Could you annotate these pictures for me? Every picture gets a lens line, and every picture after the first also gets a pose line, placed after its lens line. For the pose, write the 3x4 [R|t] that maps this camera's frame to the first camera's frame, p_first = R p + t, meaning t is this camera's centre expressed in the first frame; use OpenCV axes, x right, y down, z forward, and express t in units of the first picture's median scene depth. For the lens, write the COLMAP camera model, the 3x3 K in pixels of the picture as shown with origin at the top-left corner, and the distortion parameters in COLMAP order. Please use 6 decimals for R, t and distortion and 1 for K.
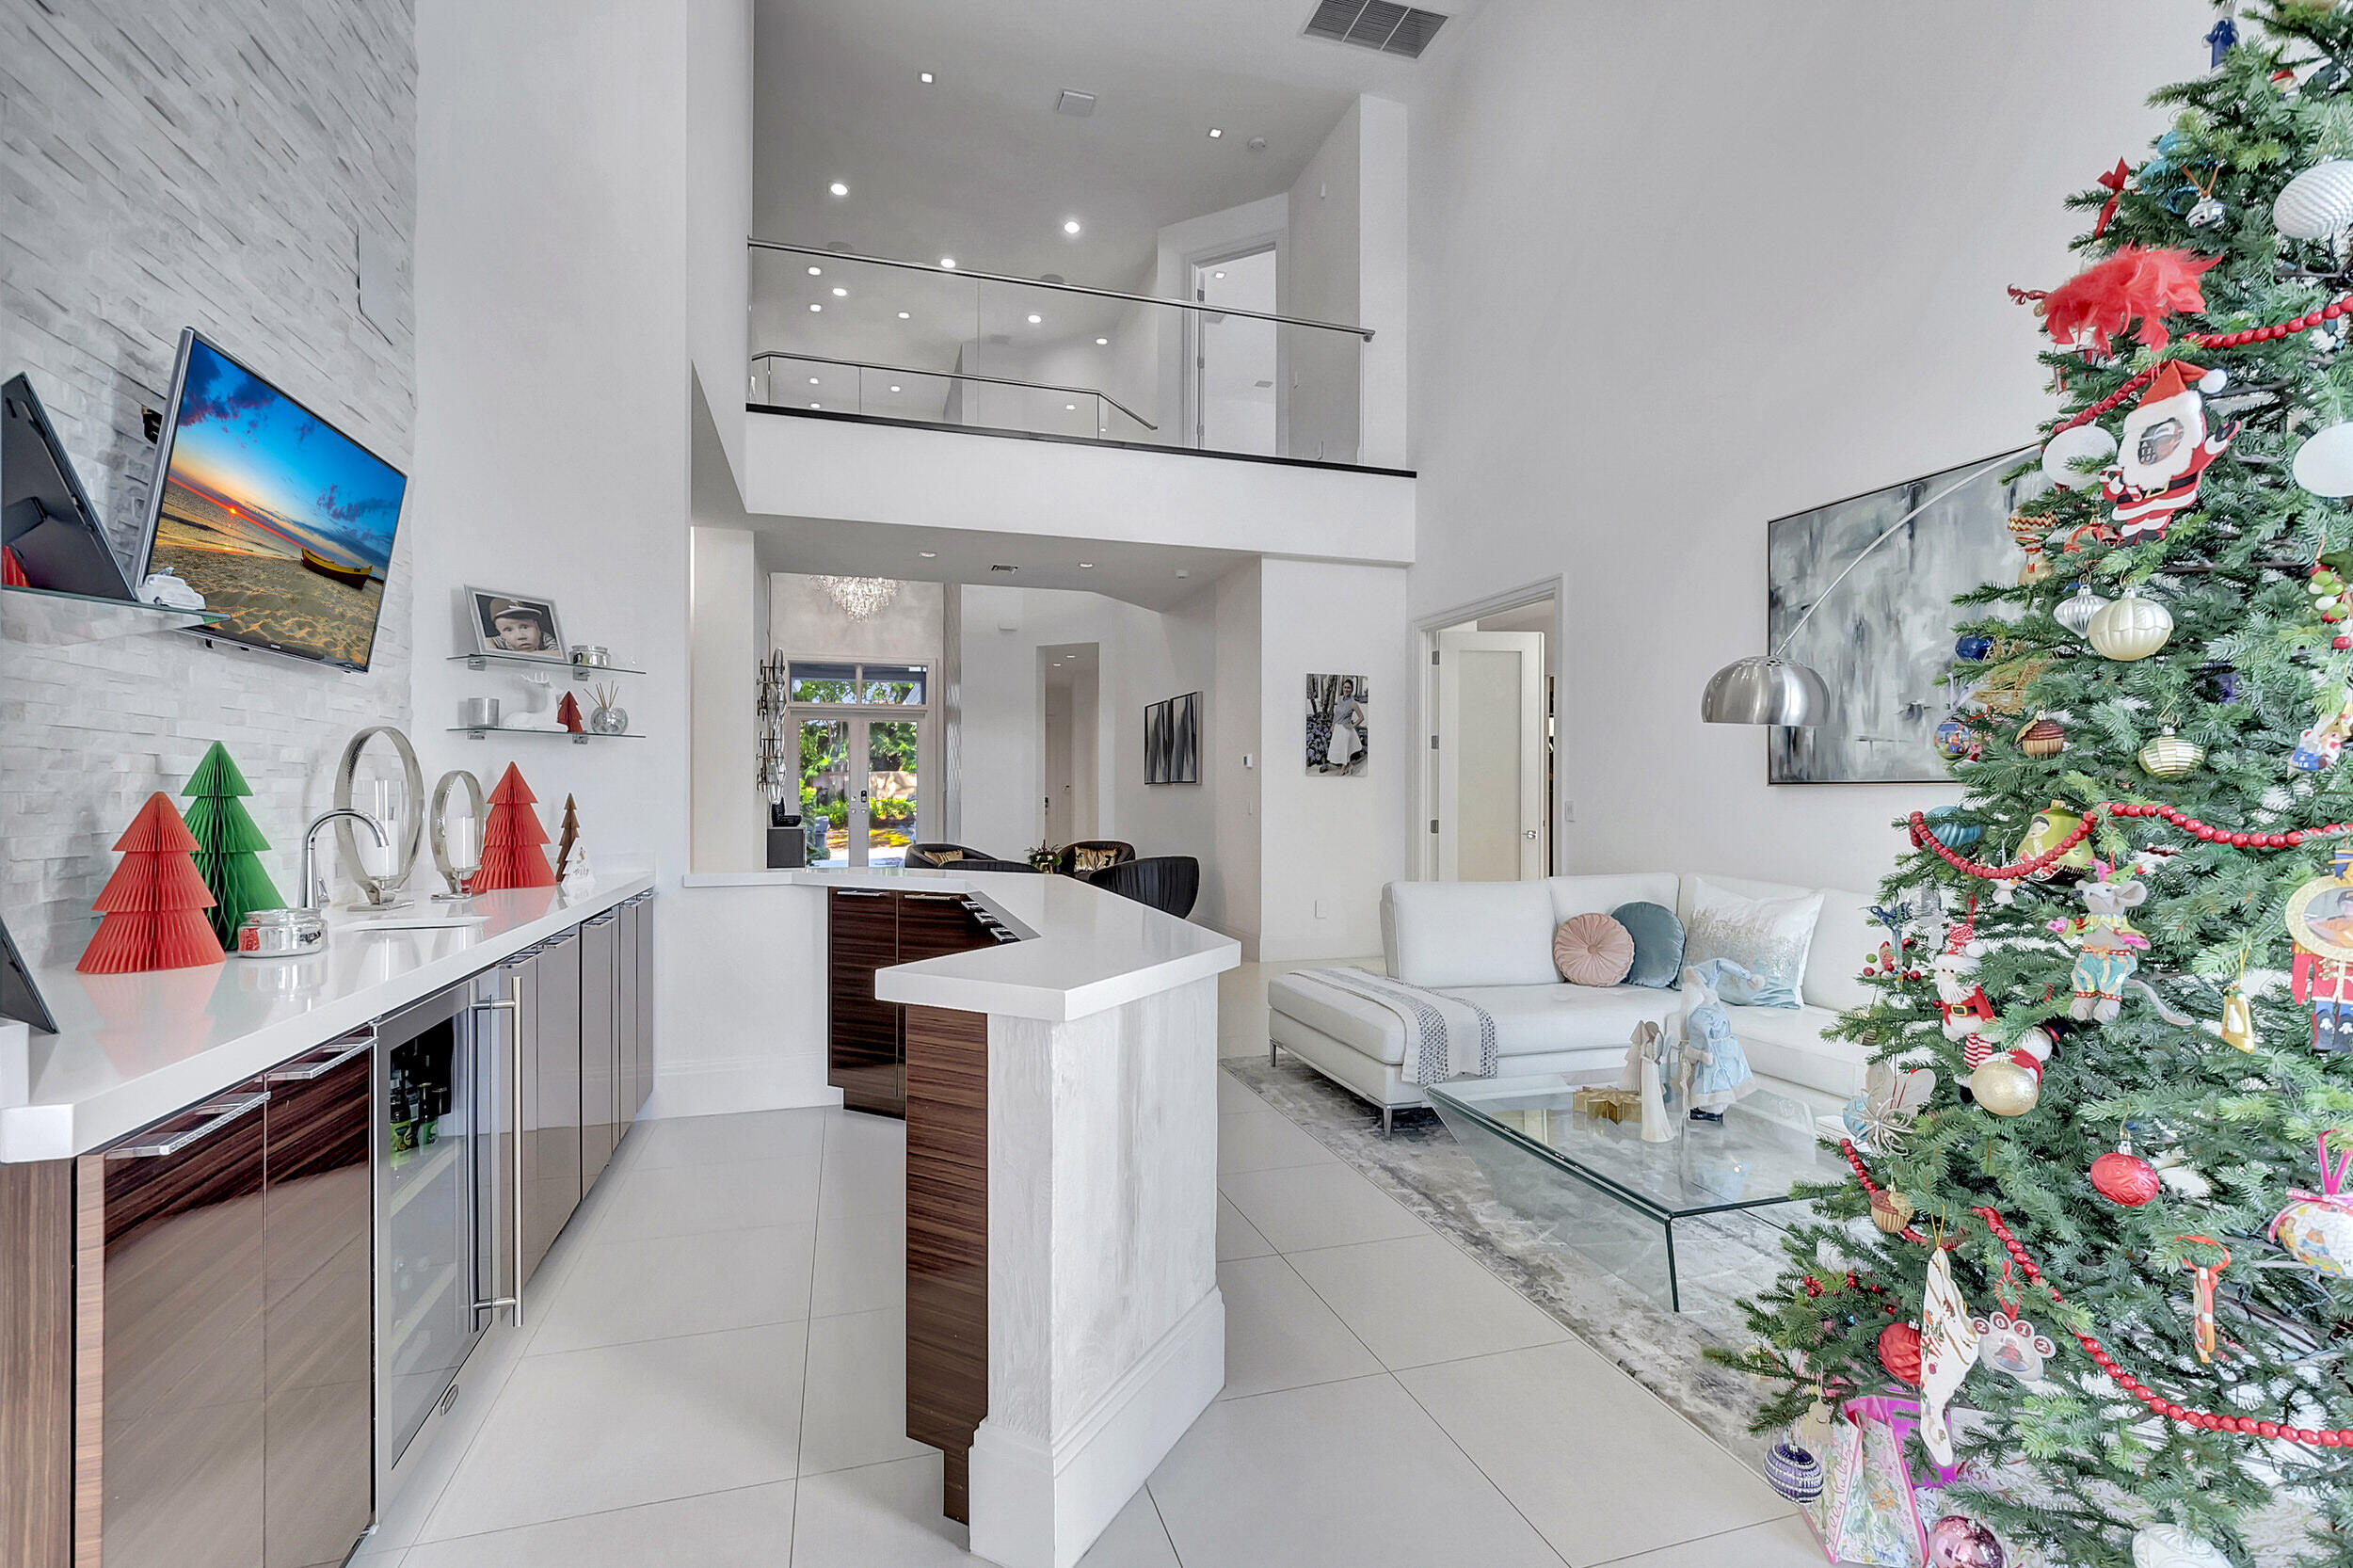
lens RADIAL K [[1046.6, 0, 1180.8], [0, 1046.6, 790.9], [0, 0, 1]] dist [-0.001937, 0.000805]
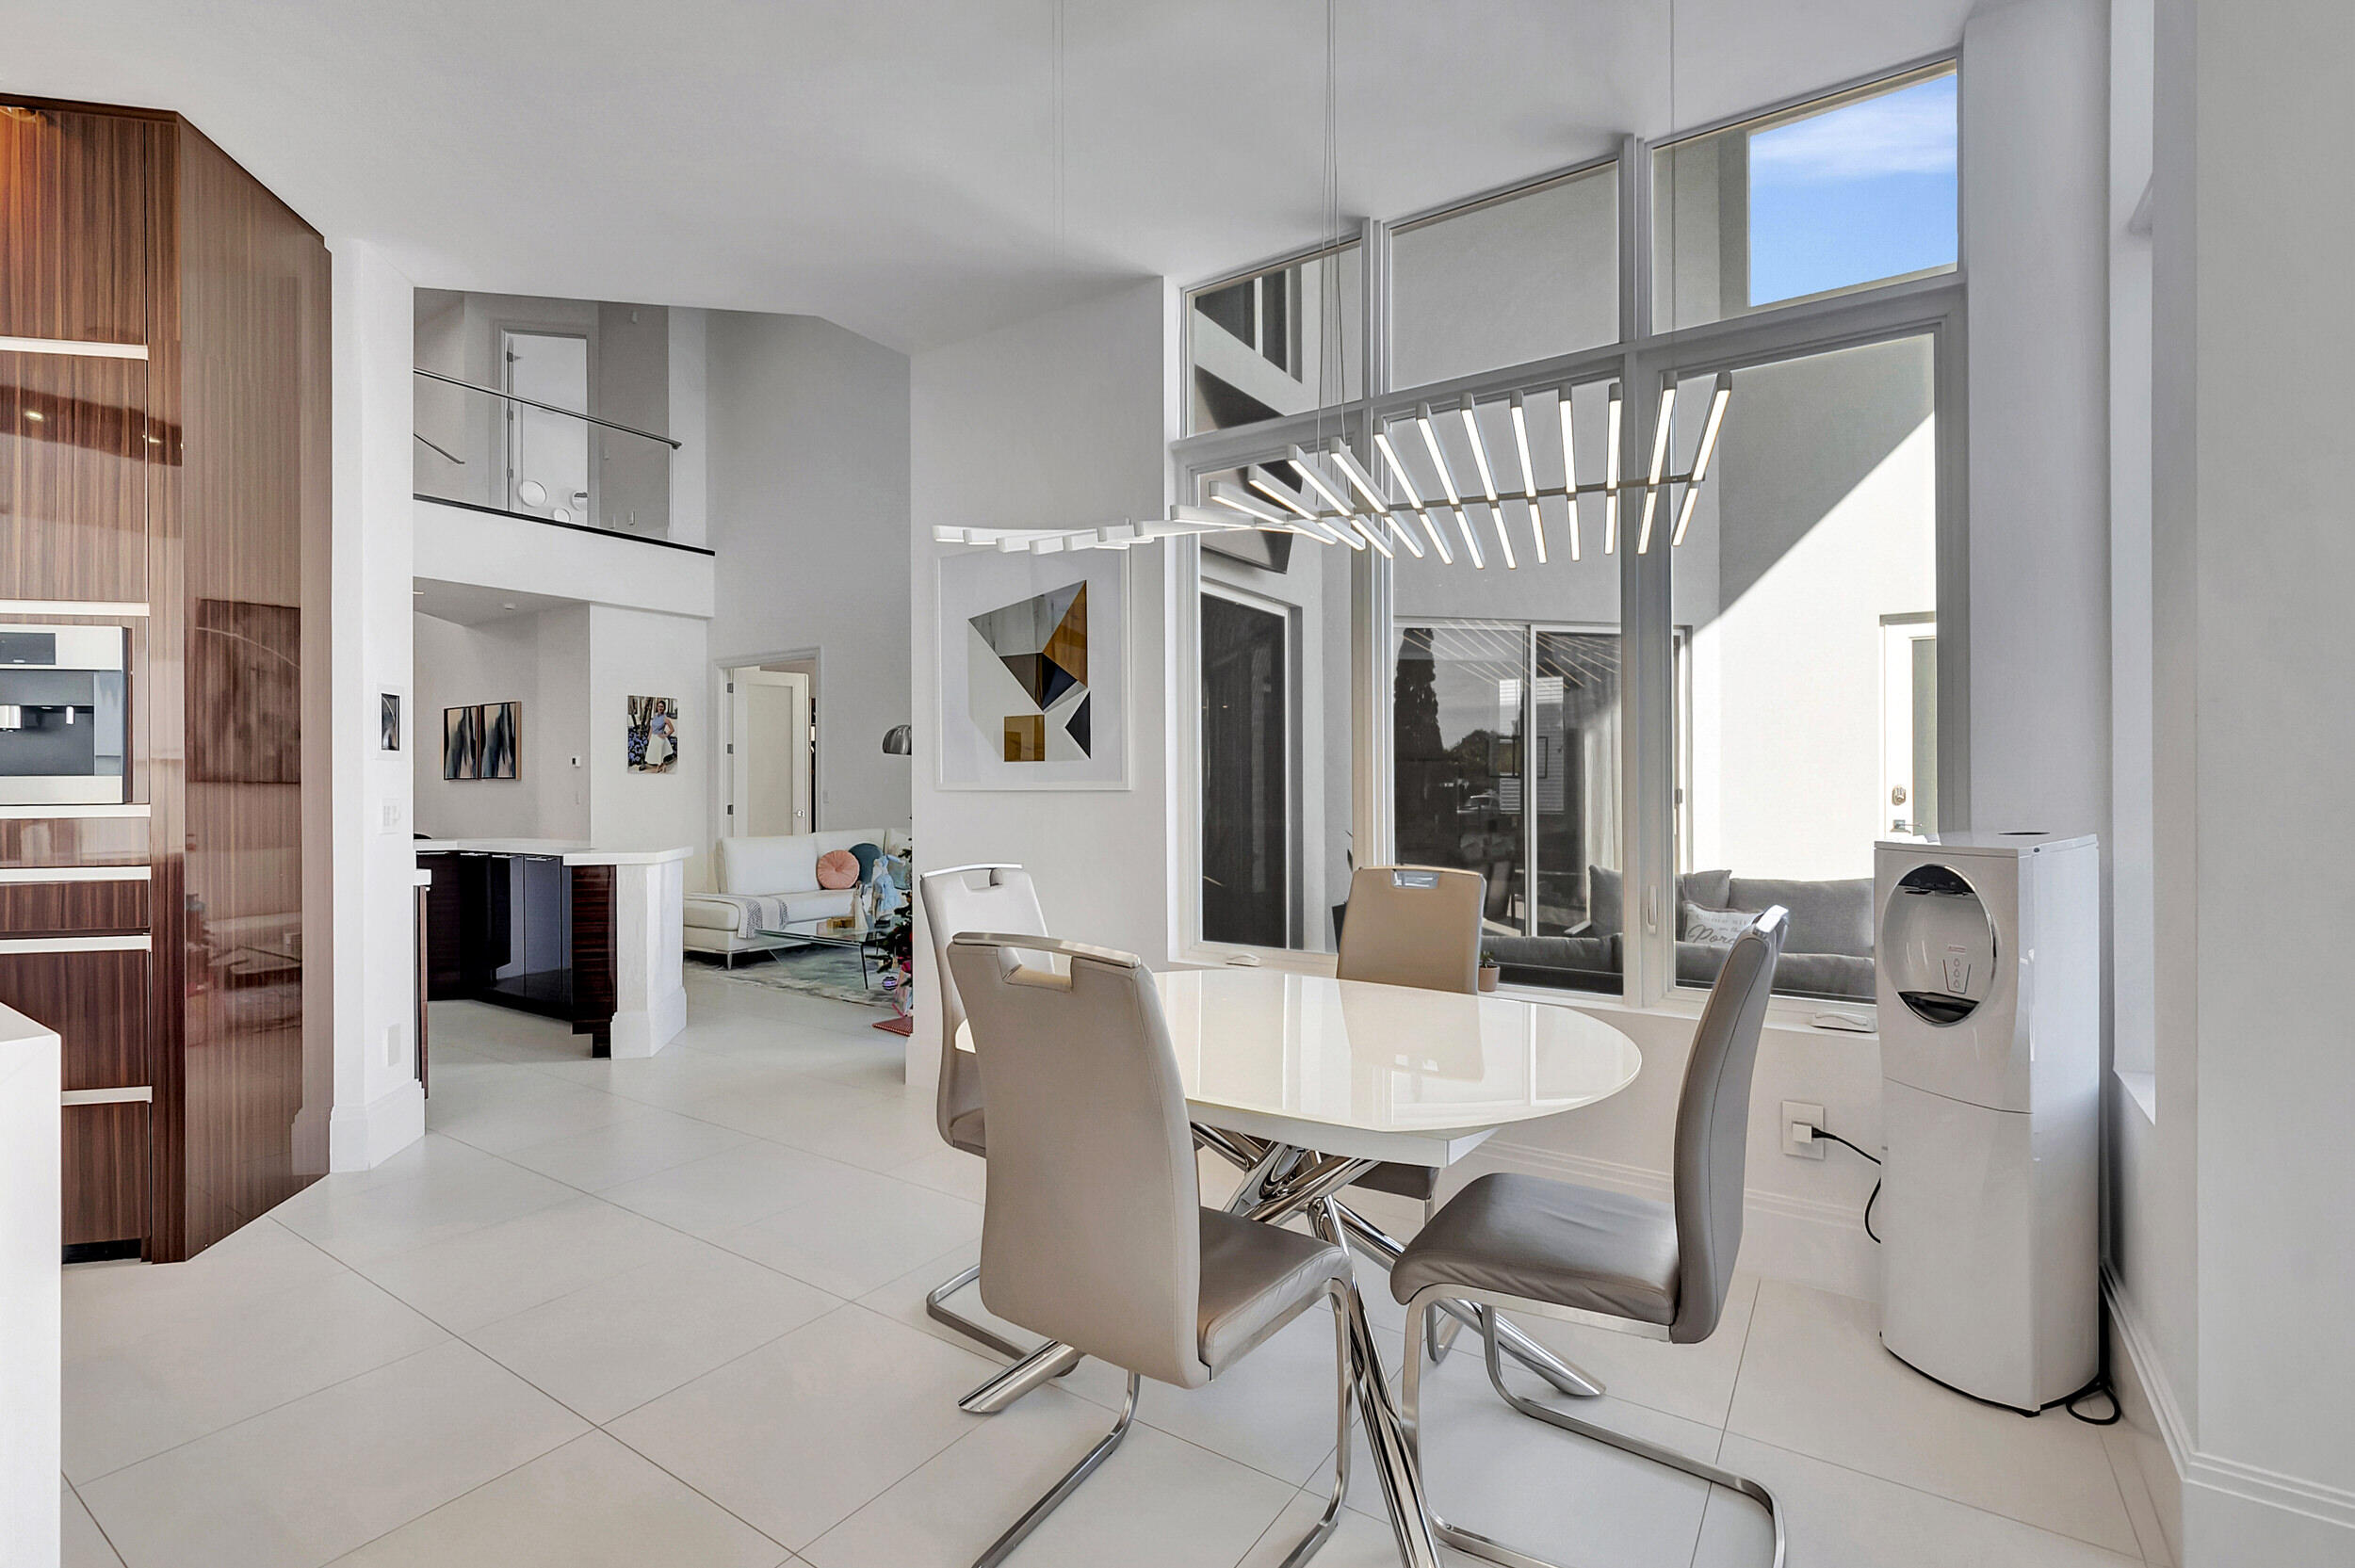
lens RADIAL K [[1047.4, 0, 1178.8], [0, 1047.4, 787.3], [0, 0, 1]] dist [-0.001937, 0.000805]
pose [[0.779558, -0.008765, 0.626268, -0.161594], [0.005872, 0.999960, 0.006687, -0.001389], [-0.626302, -0.001535, 0.779579, -0.449378]]
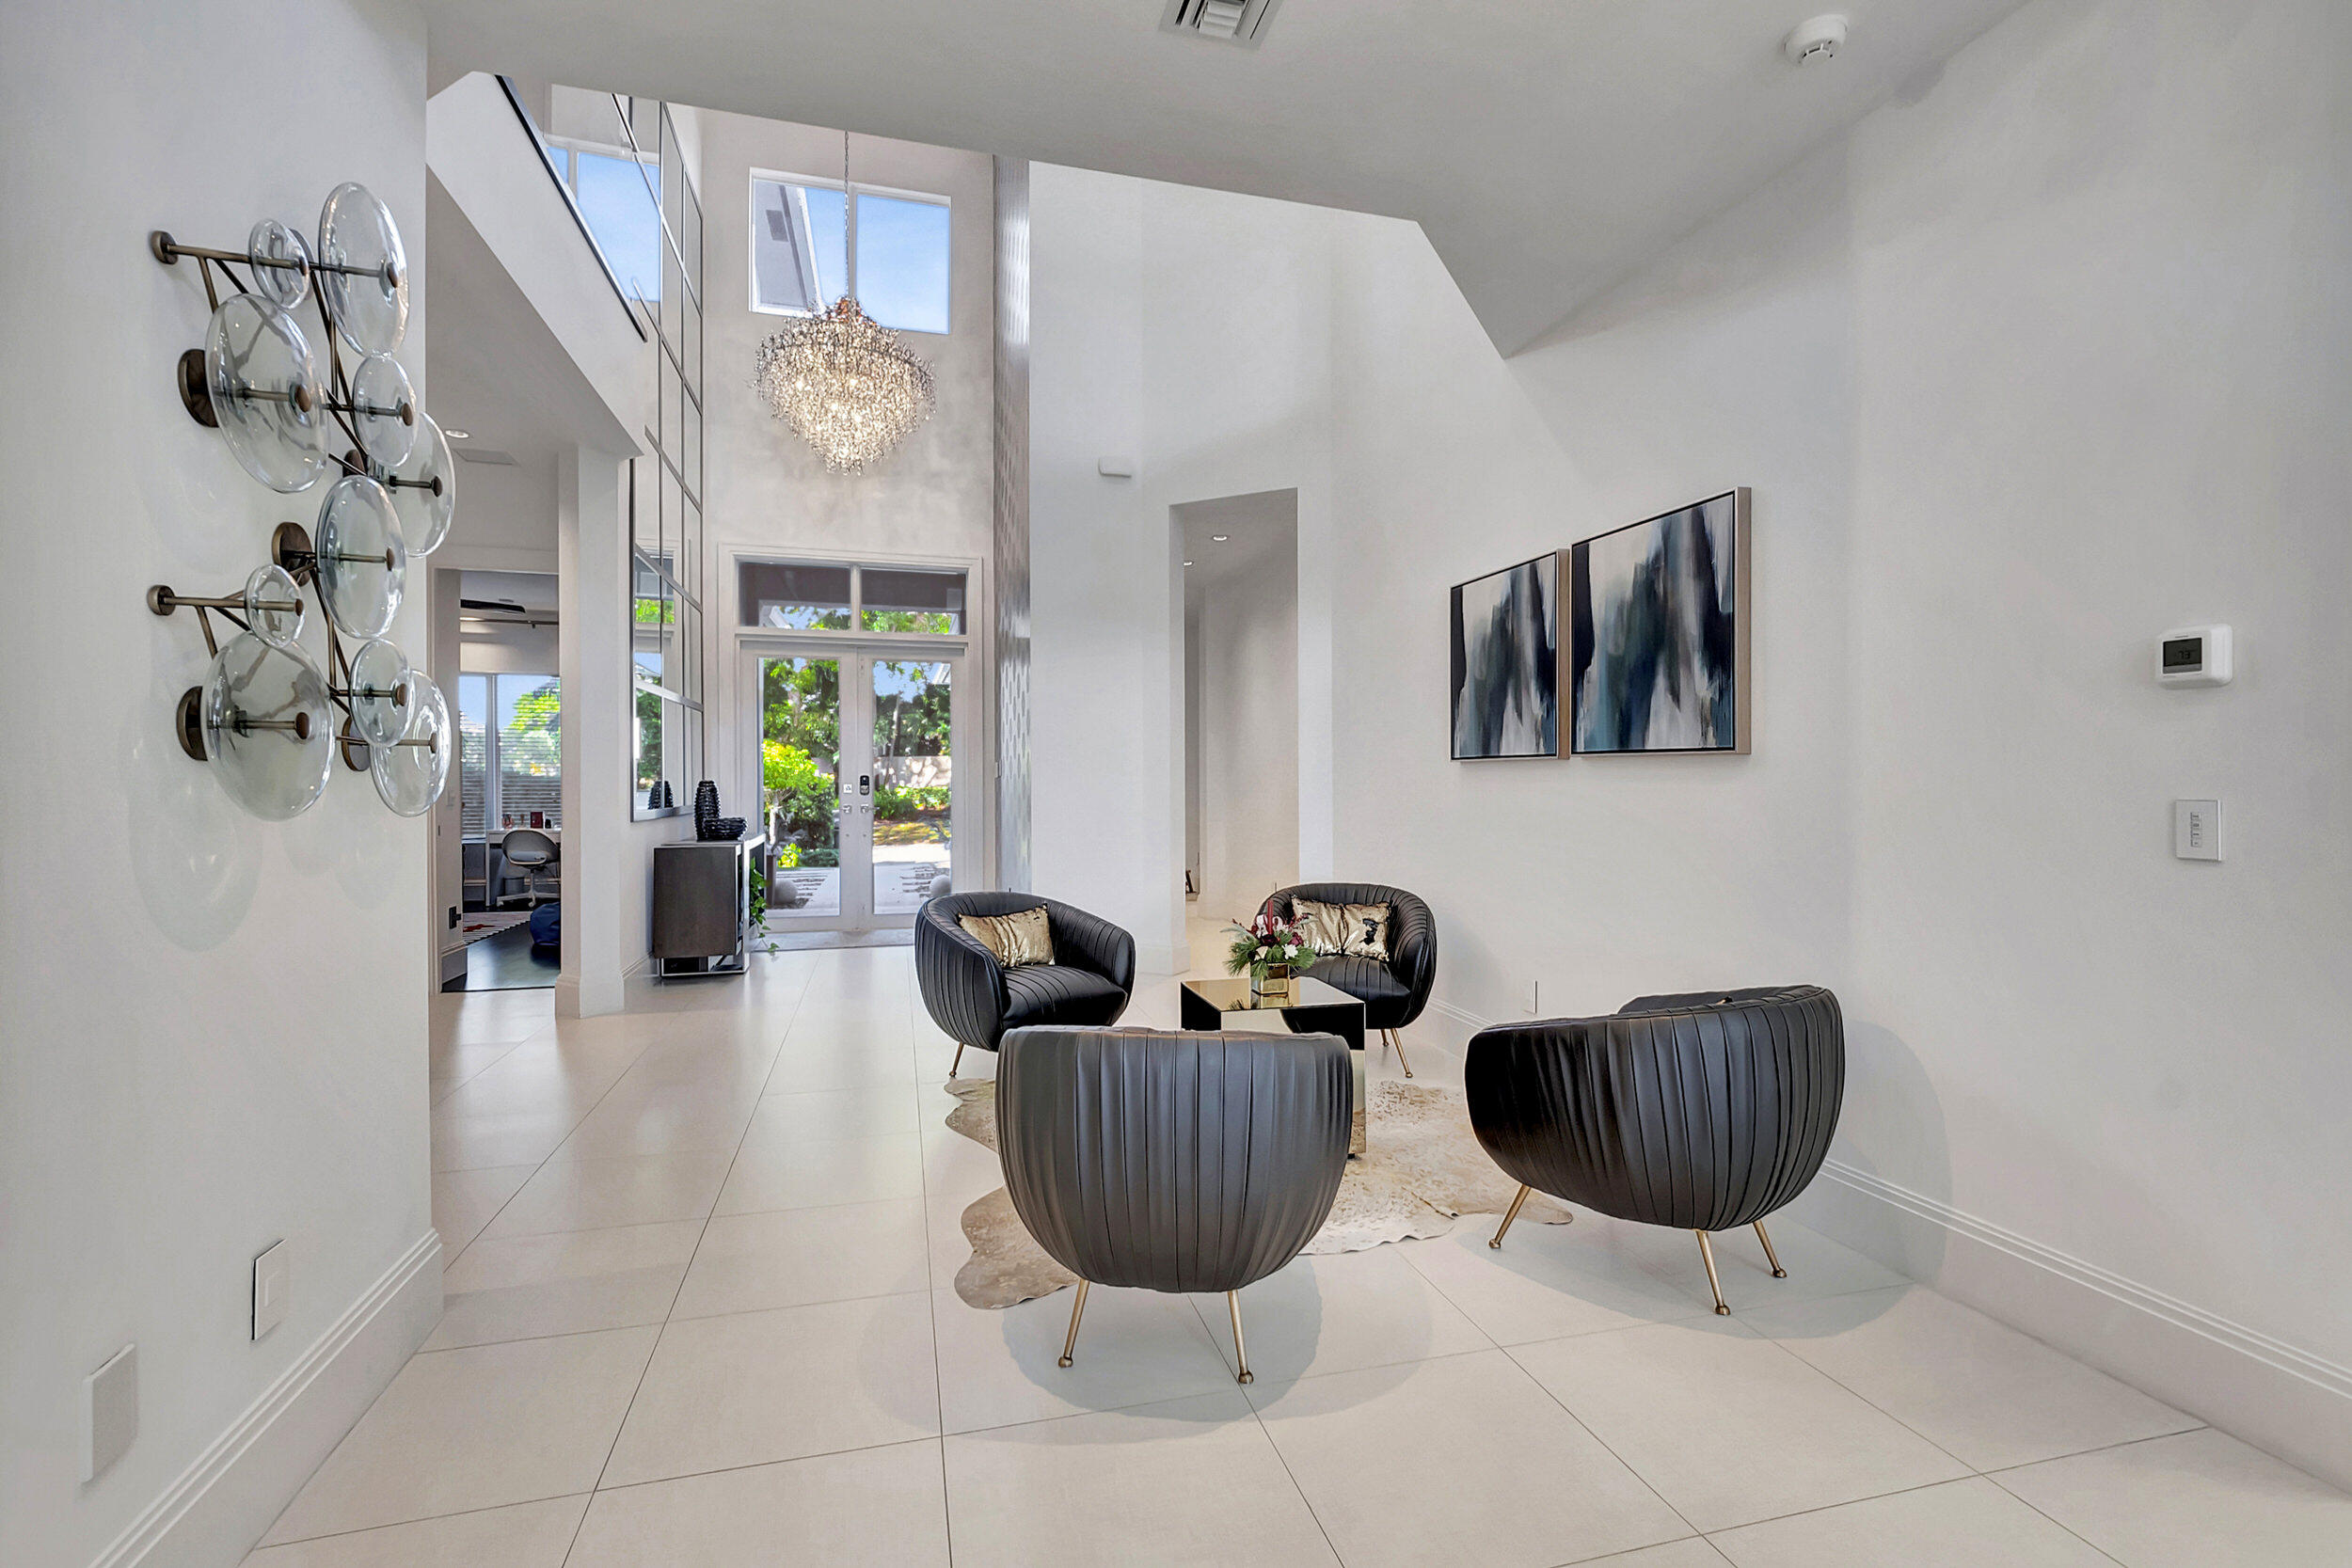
lens RADIAL K [[1046.1, 0, 1156.8], [0, 1046.1, 779.7], [0, 0, 1]] dist [-0.001937, 0.000805]
pose [[0.998214, -0.006740, -0.059350, -0.177812], [0.007014, 0.999966, 0.004407, -0.001171], [0.059318, -0.004816, 0.998228, 0.728036]]
